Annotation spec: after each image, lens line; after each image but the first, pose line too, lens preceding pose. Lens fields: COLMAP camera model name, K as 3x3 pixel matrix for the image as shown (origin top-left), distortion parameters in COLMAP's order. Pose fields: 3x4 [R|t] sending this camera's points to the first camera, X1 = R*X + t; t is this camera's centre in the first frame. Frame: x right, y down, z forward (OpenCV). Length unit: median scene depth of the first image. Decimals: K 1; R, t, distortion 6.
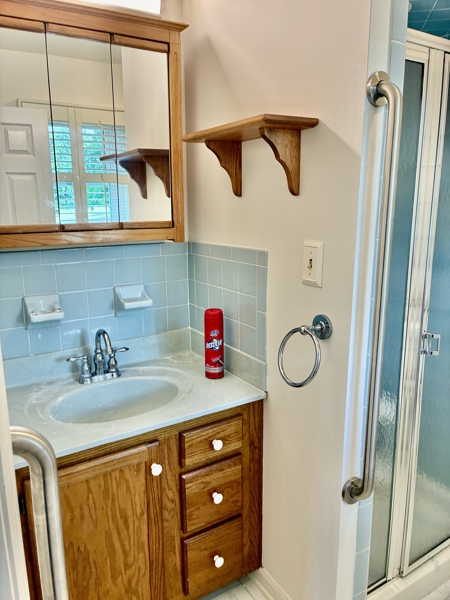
lens RADIAL K [[453.5, 0, 223.1], [0, 453.5, 294.1], [0, 0, 1]] dist [0.060632, -0.071854]
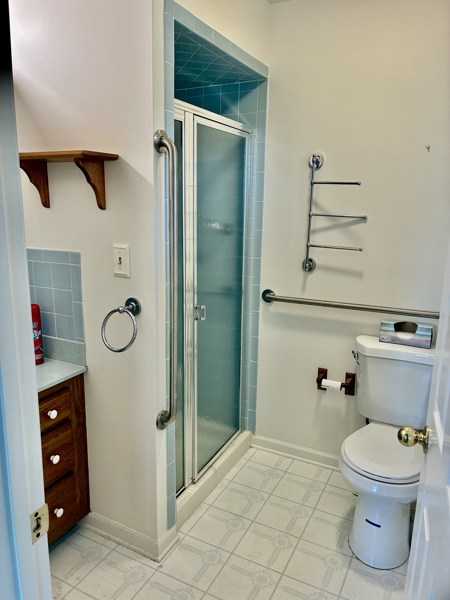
lens RADIAL K [[453.5, 0, 223.1], [0, 453.5, 294.1], [0, 0, 1]] dist [0.060632, -0.071854]
pose [[0.855175, -0.087228, 0.510948, -0.211558], [0.085475, 0.995975, 0.026972, 0.018458], [-0.511244, 0.020608, 0.859189, -0.269022]]
